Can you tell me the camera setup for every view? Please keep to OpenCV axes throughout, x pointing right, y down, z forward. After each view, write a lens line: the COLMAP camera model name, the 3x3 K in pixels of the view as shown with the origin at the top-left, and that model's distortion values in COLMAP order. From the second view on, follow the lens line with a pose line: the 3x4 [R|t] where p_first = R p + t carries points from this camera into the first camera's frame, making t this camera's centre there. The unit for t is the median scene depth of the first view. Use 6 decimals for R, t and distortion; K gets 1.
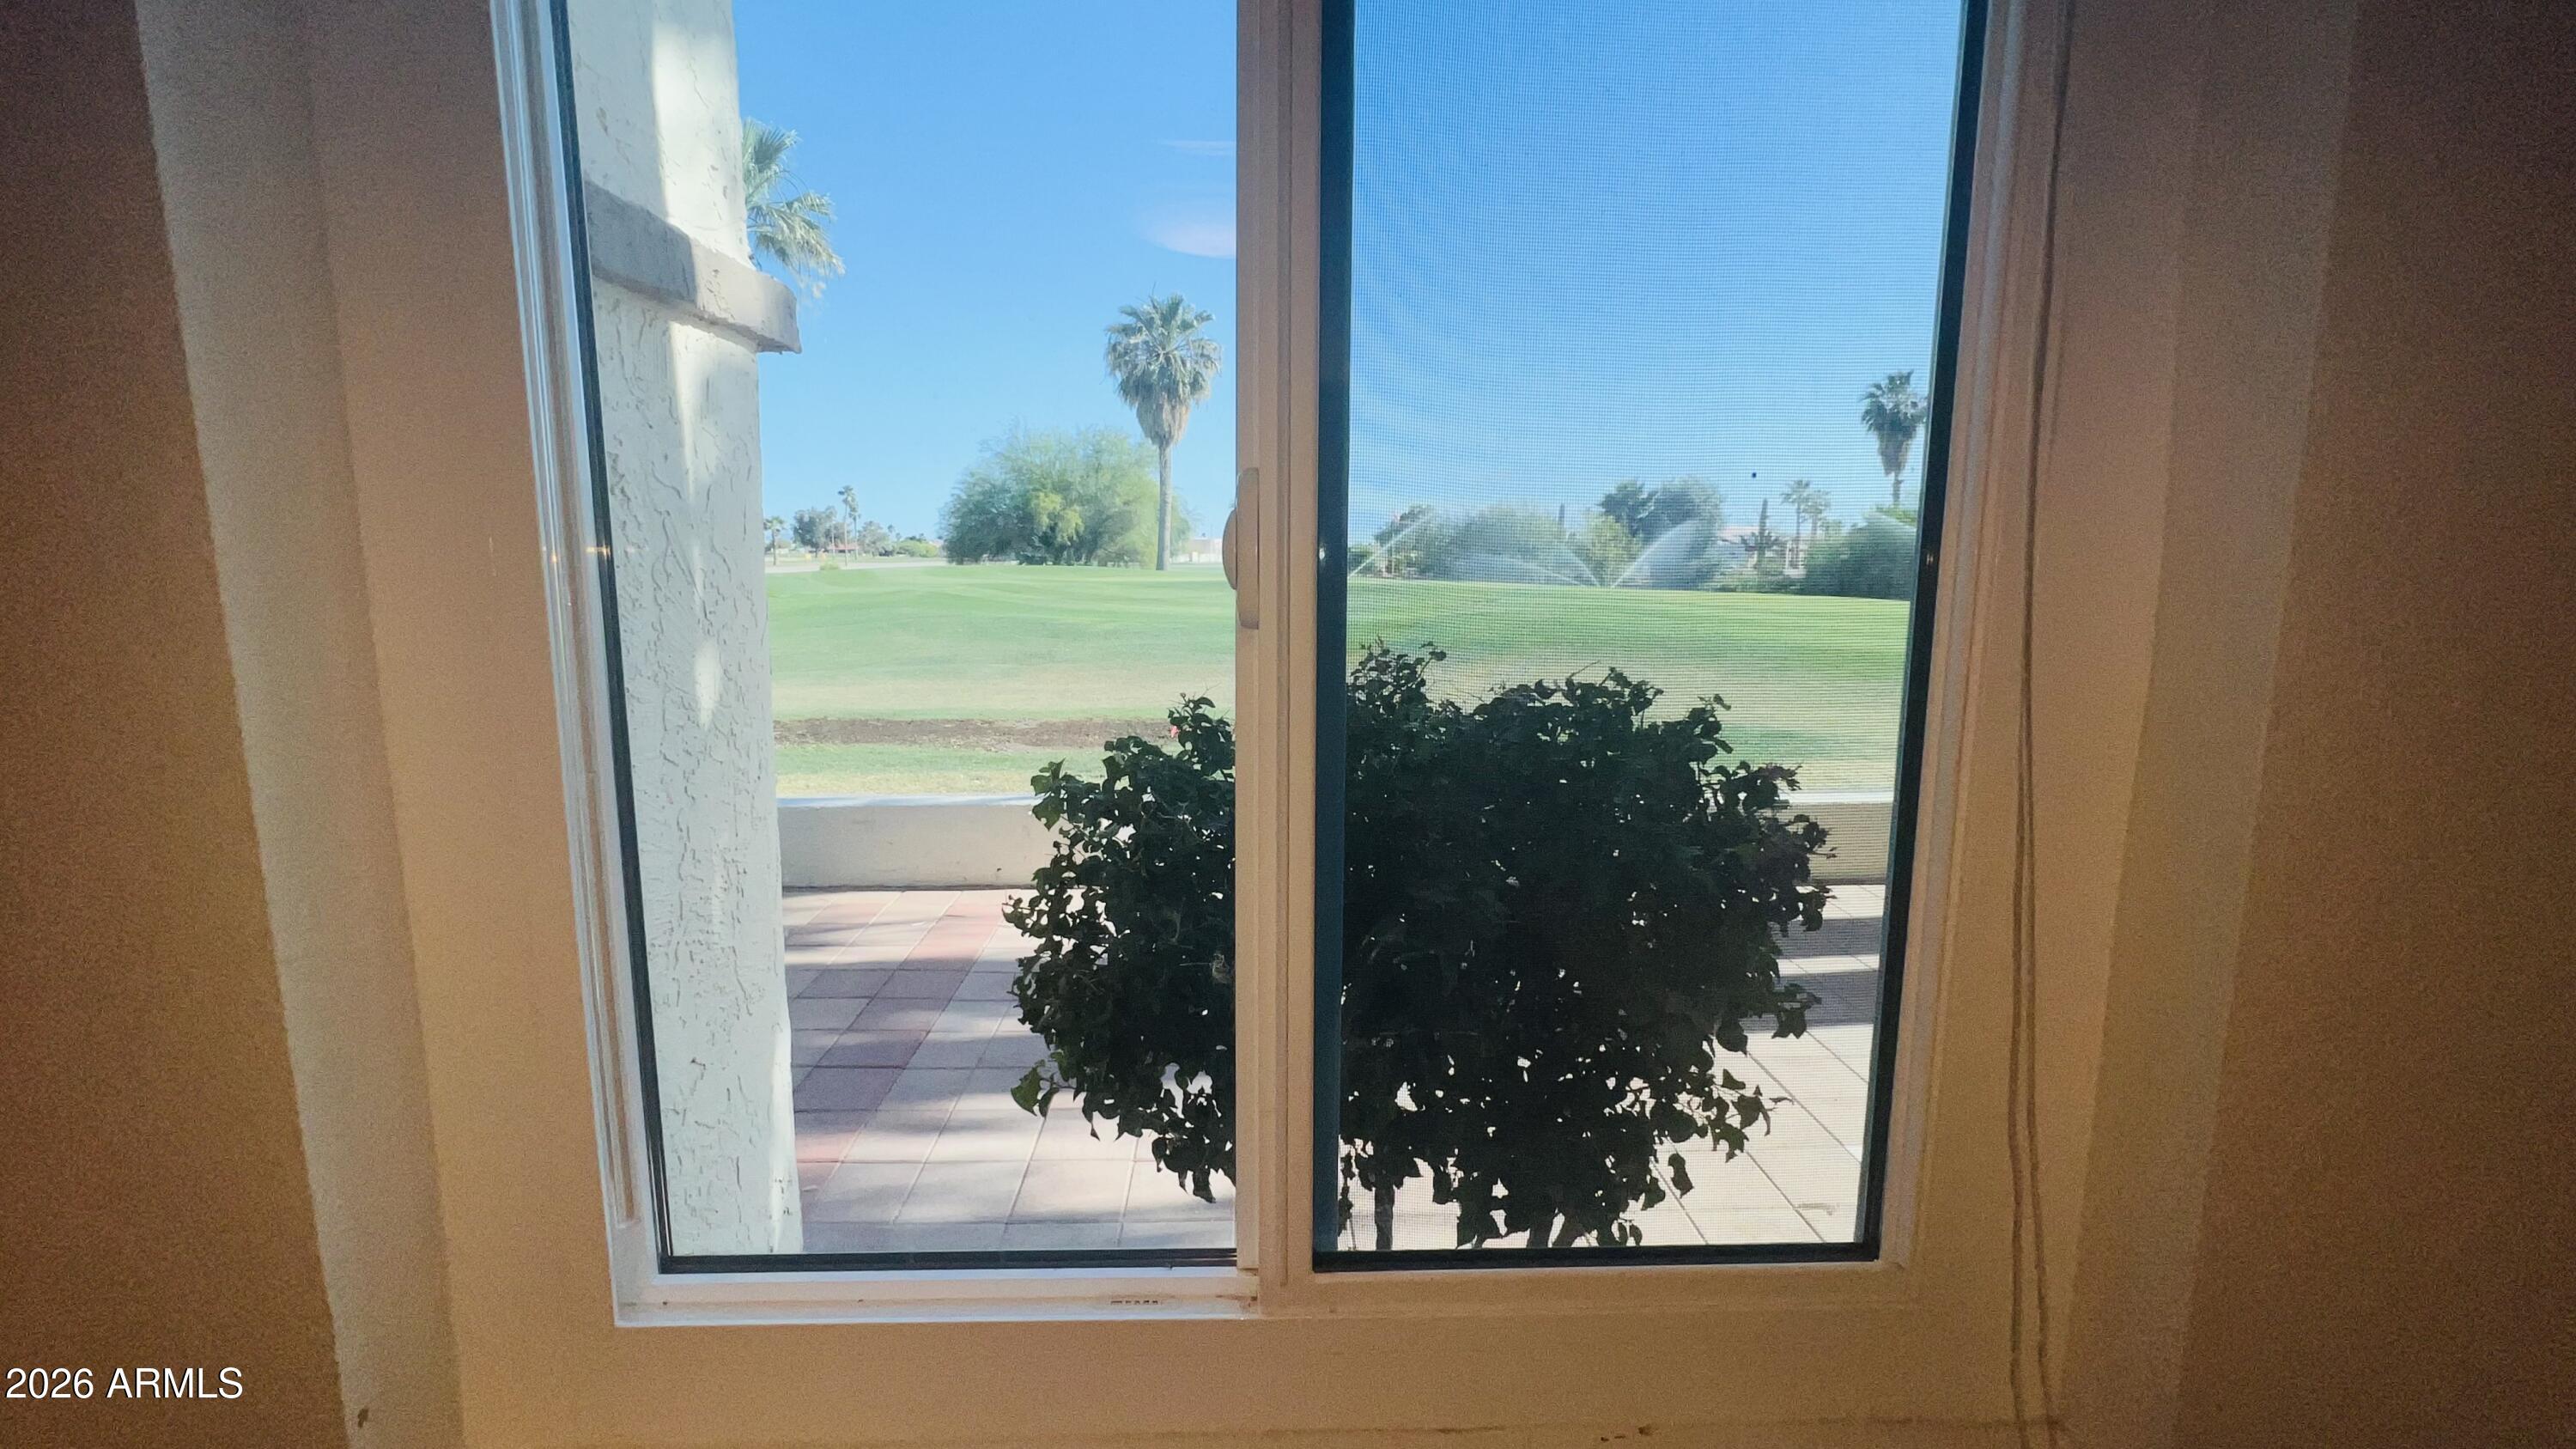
lens RADIAL K [[1100.1, 0, 1286.8], [0, 1100.1, 721.2], [0, 0, 1]] dist [0.001131, 0.000020]
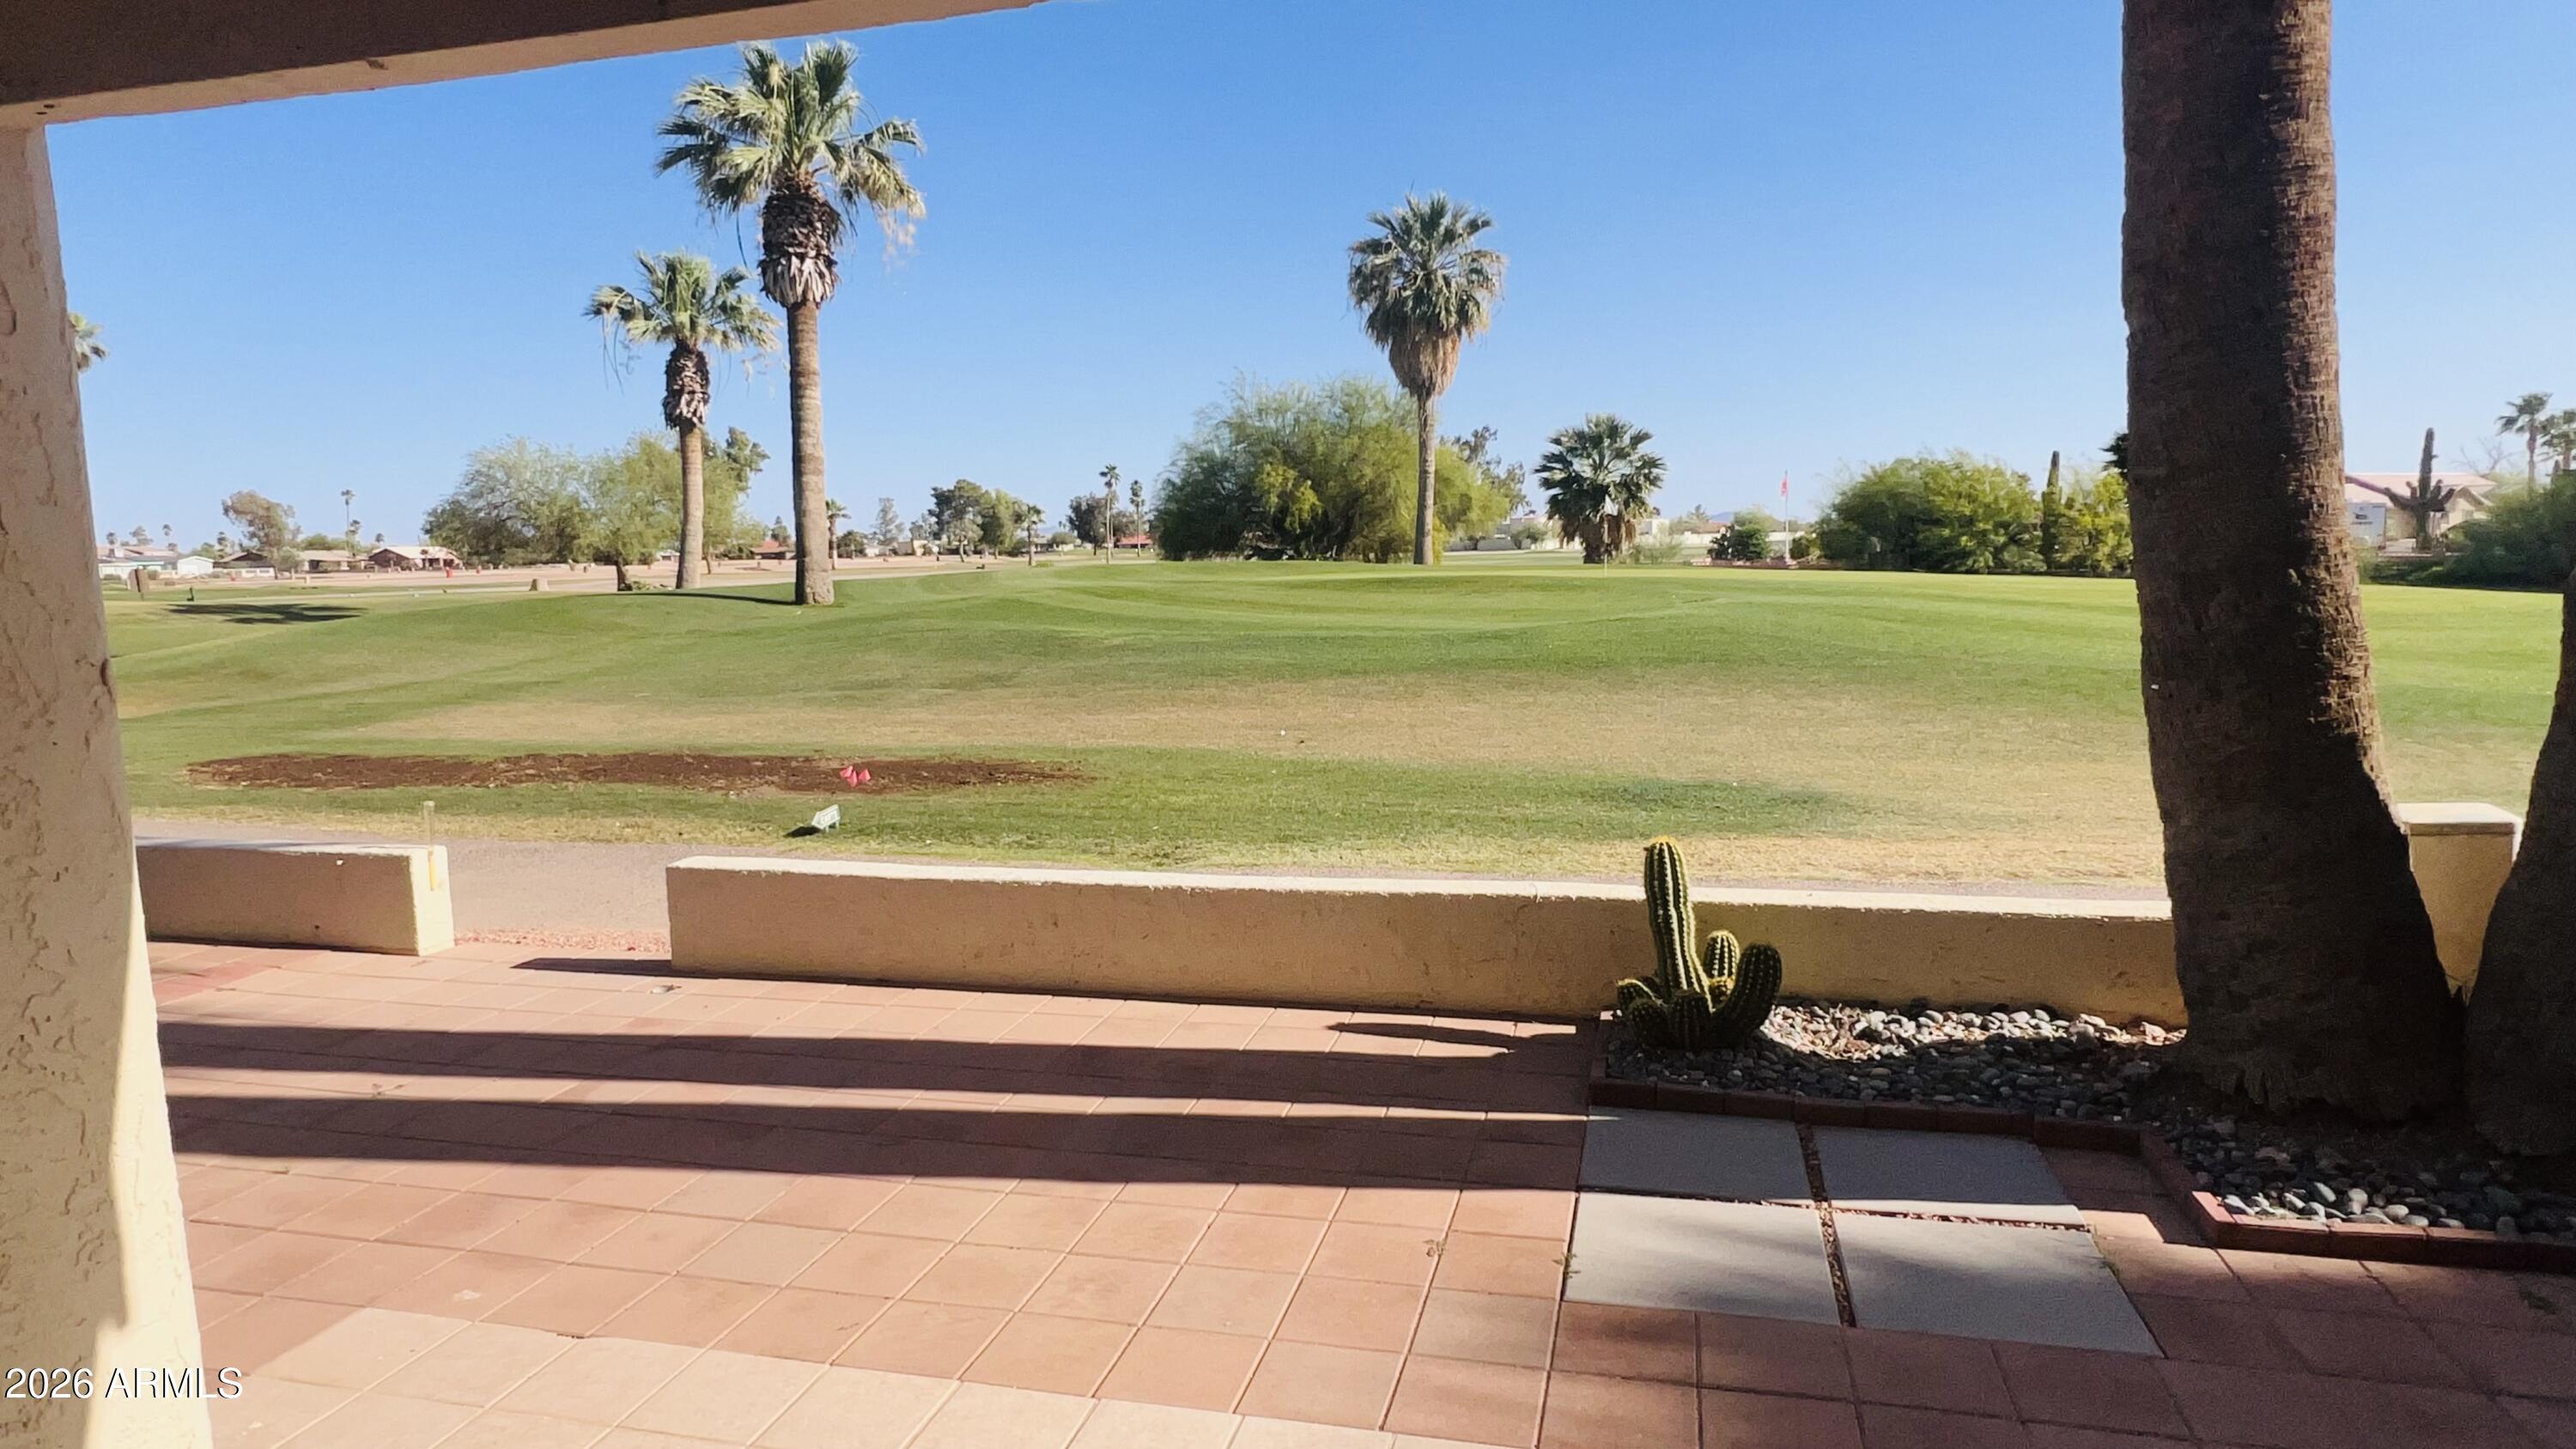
lens RADIAL K [[1492.5, 0, 1293.9], [0, 1492.5, 728.1], [0, 0, 1]] dist [-0.004920, -0.000330]
pose [[0.959582, 0.009456, -0.281271, 0.088743], [-0.016602, 0.999597, -0.023033, -0.000896], [0.280940, 0.026771, 0.959352, 0.009693]]
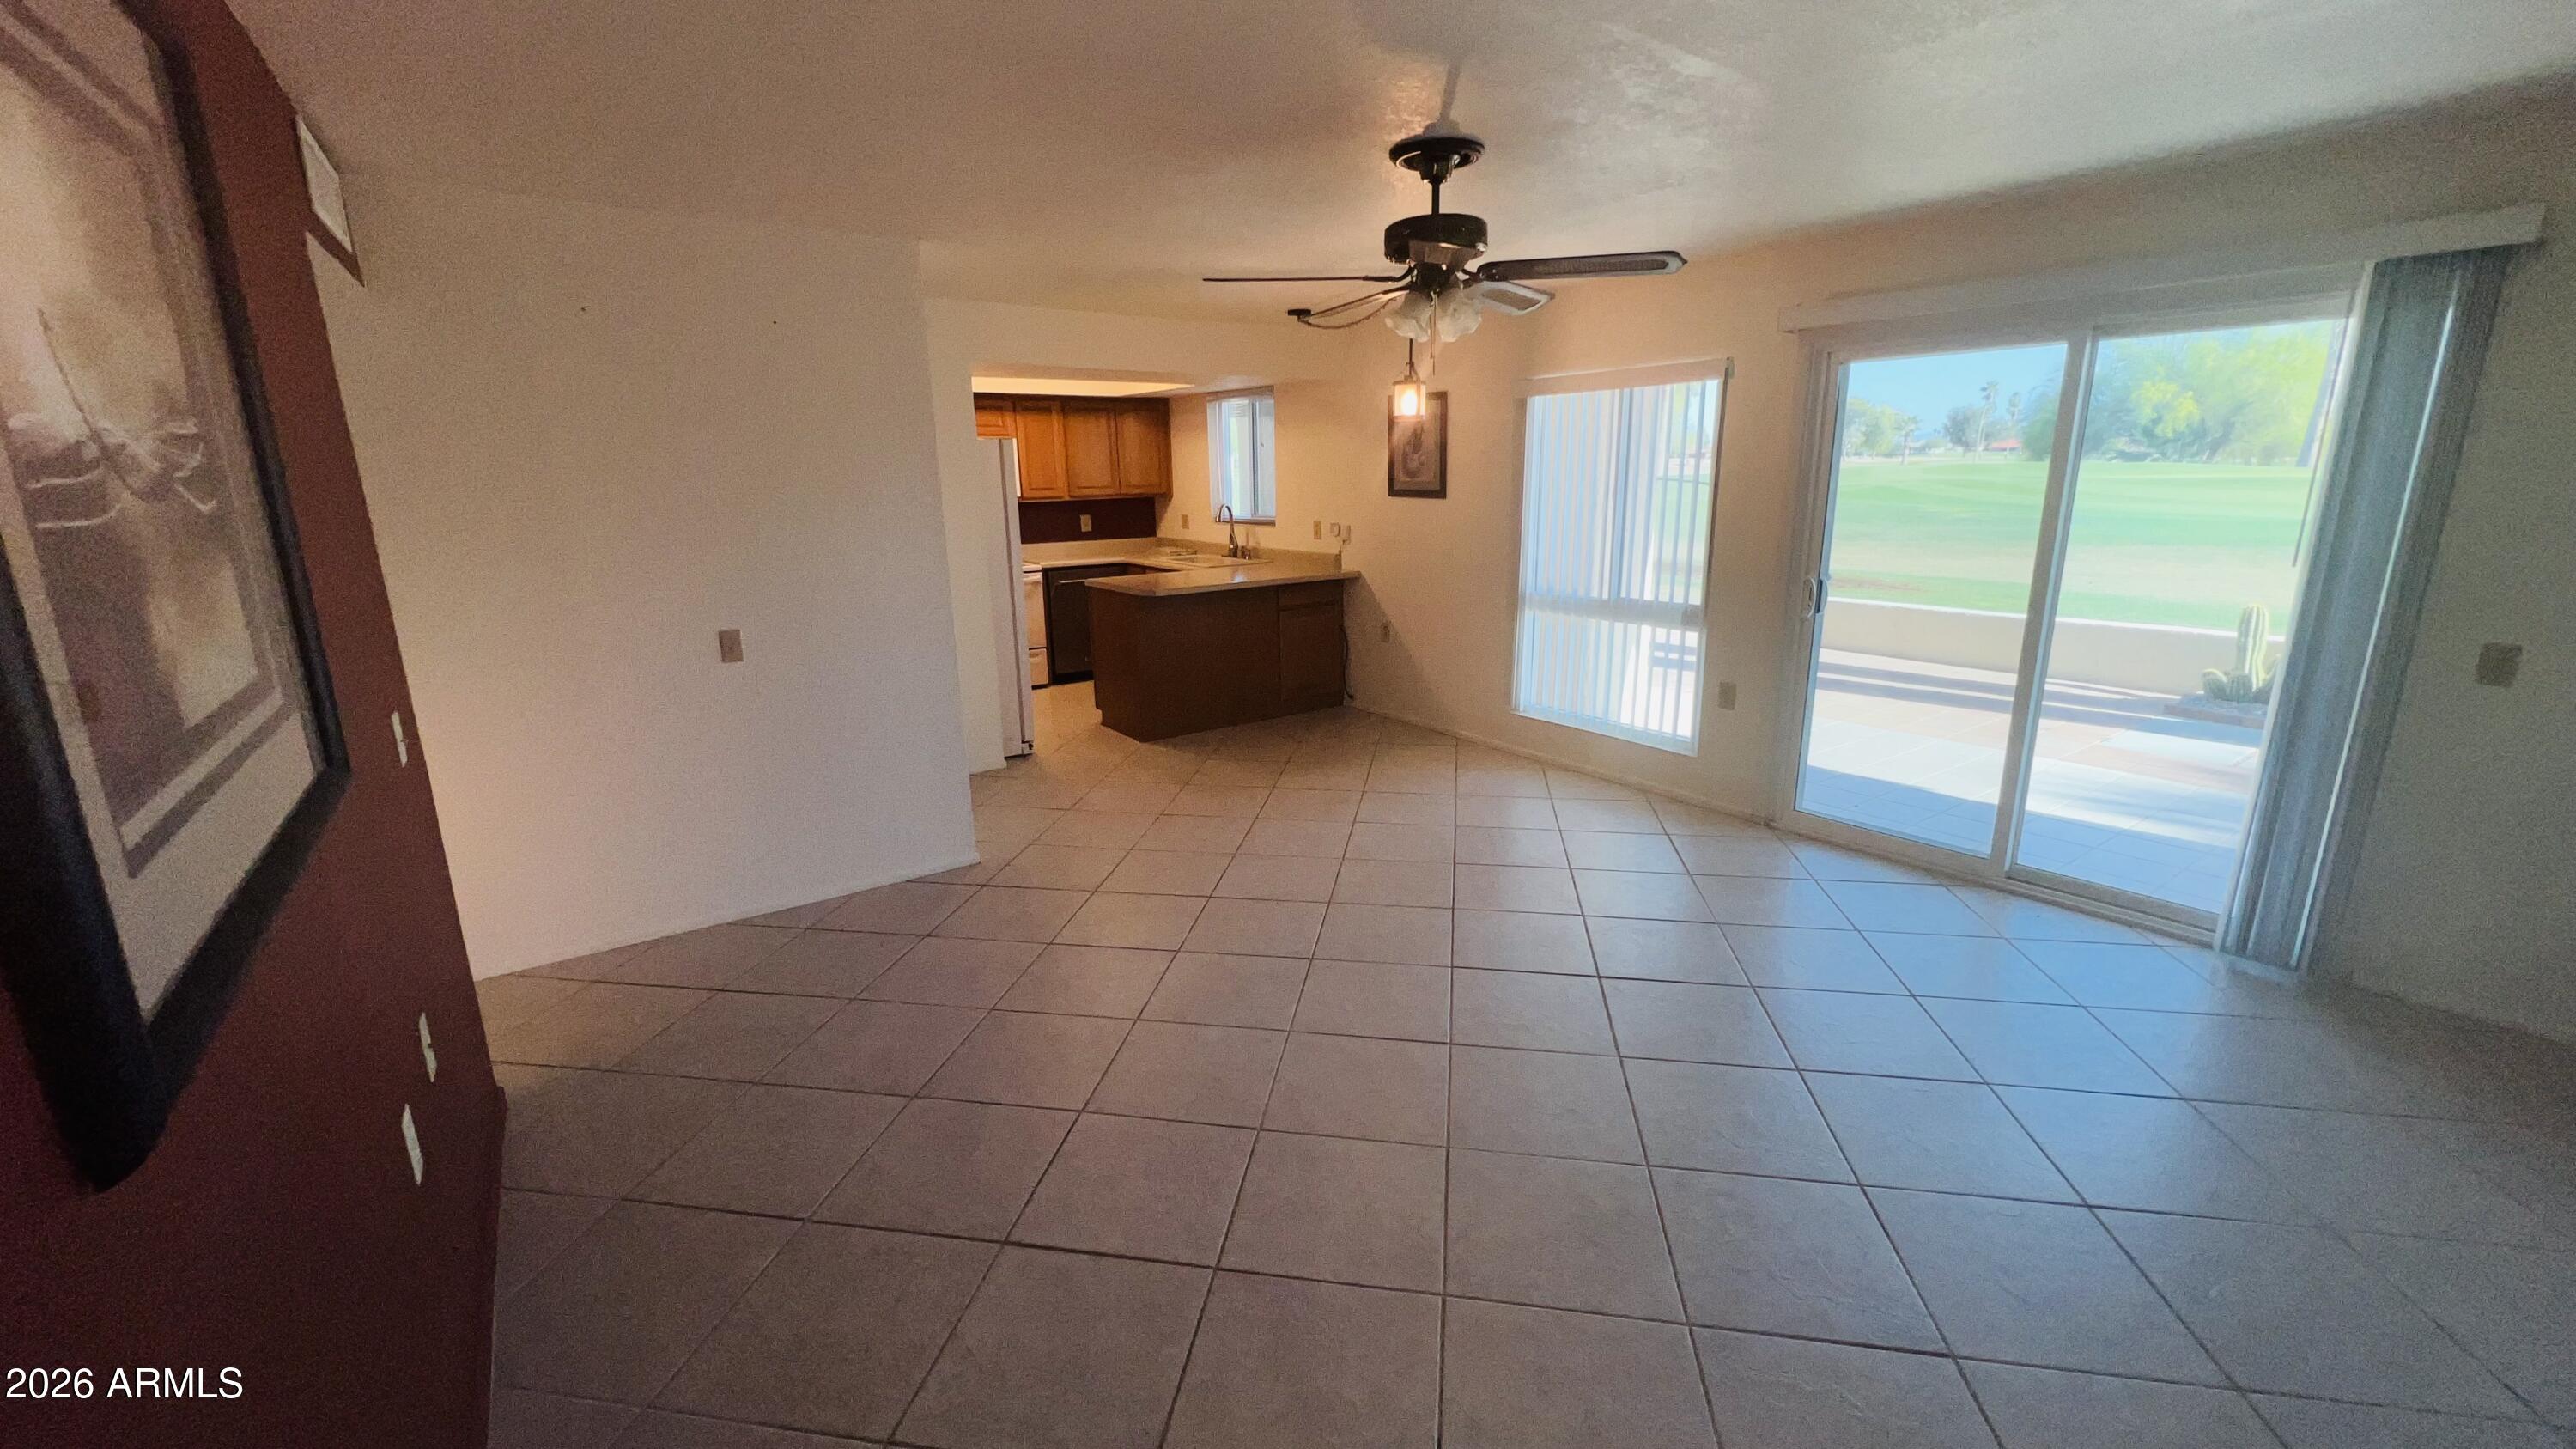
lens RADIAL K [[1025.7, 0, 1290.5], [0, 1025.7, 721.5], [0, 0, 1]] dist [0.001826, 0.000749]
pose [[0.555339, 0.188655, -0.809943, 0.126425], [-0.104047, 0.982038, 0.157400, 0.010183], [0.825090, -0.003138, 0.564993, -0.072748]]
